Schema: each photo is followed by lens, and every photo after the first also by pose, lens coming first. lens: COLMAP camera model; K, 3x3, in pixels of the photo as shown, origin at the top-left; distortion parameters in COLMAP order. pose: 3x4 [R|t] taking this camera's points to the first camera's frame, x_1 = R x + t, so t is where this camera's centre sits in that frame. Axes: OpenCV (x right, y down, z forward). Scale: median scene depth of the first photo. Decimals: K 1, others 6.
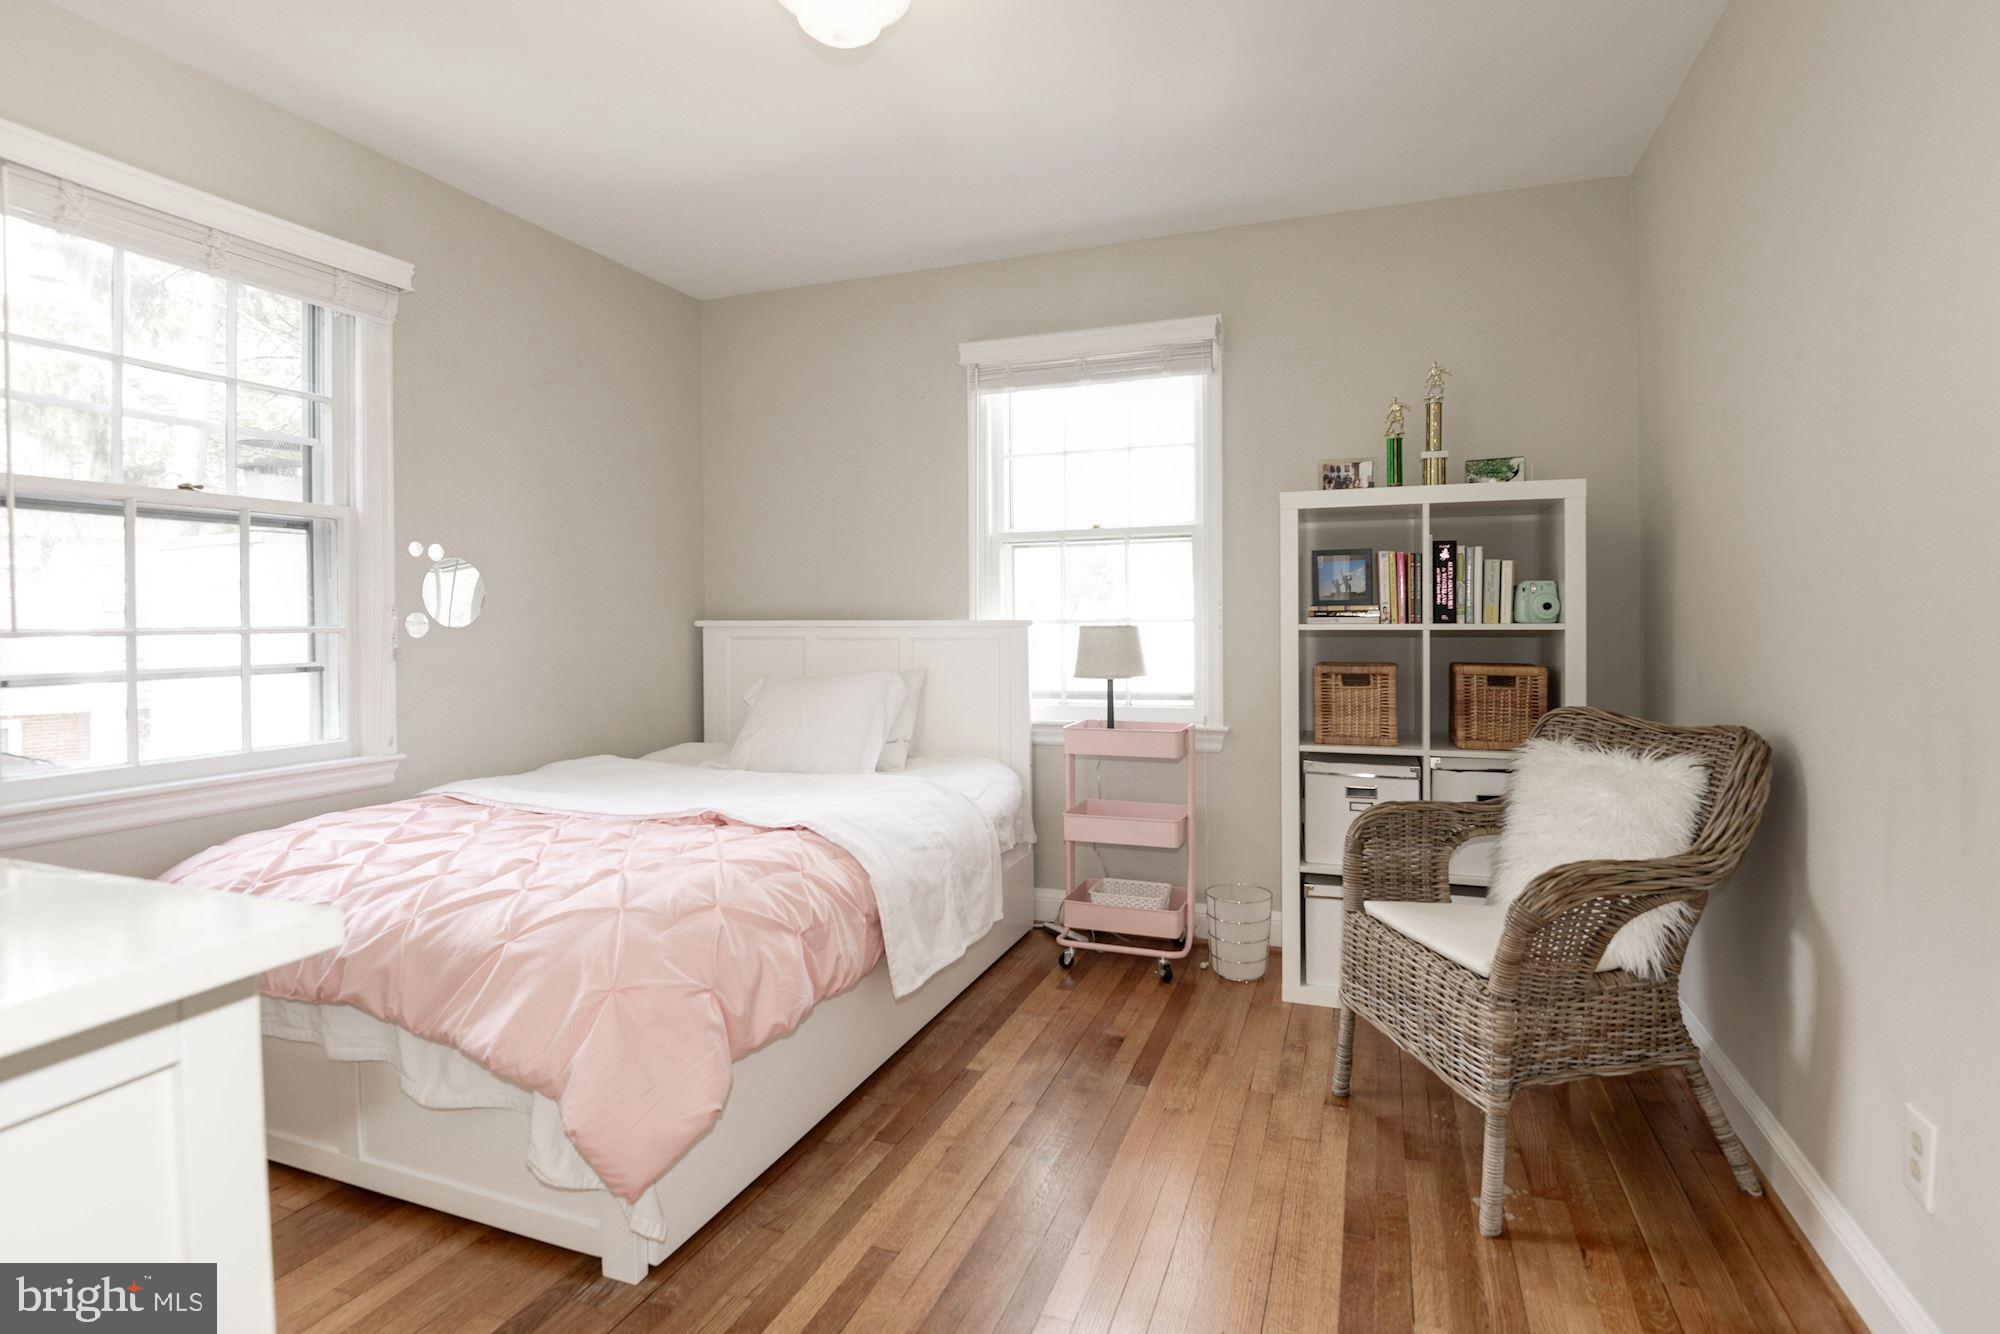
lens RADIAL K [[964.4, 0, 1007.9], [0, 964.4, 624.4], [0, 0, 1]] dist [0.020104, -0.019454]
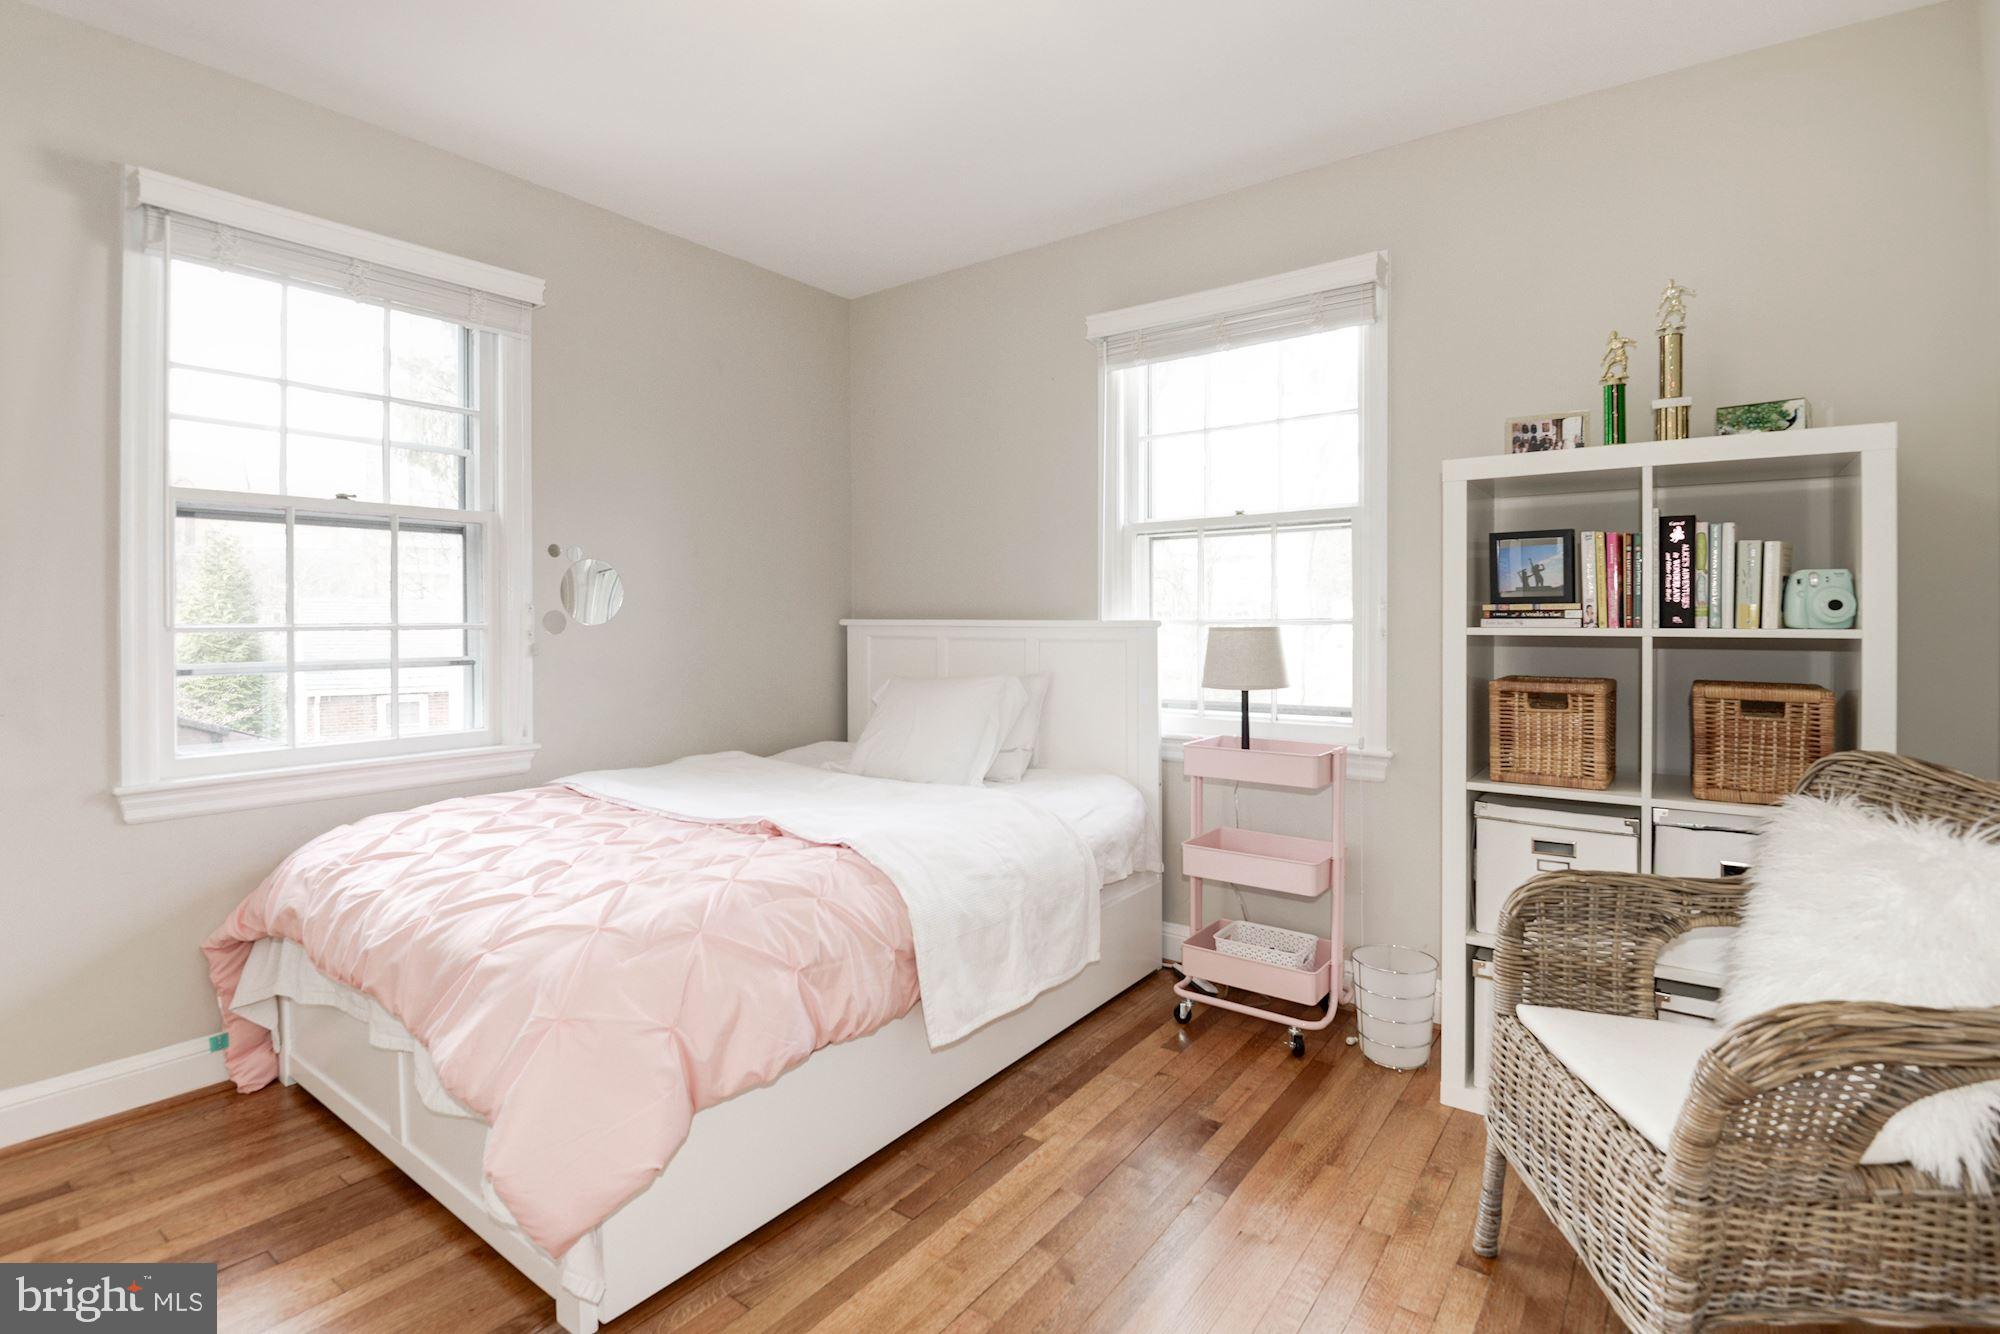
lens RADIAL K [[939.7, 0, 996.3], [0, 939.7, 622.9], [0, 0, 1]] dist [0.012654, -0.016548]
pose [[0.959256, 0.005732, -0.282482, 0.158067], [-0.005841, 0.999983, 0.000456, -0.002181], [0.282479, 0.001212, 0.959273, 0.165952]]
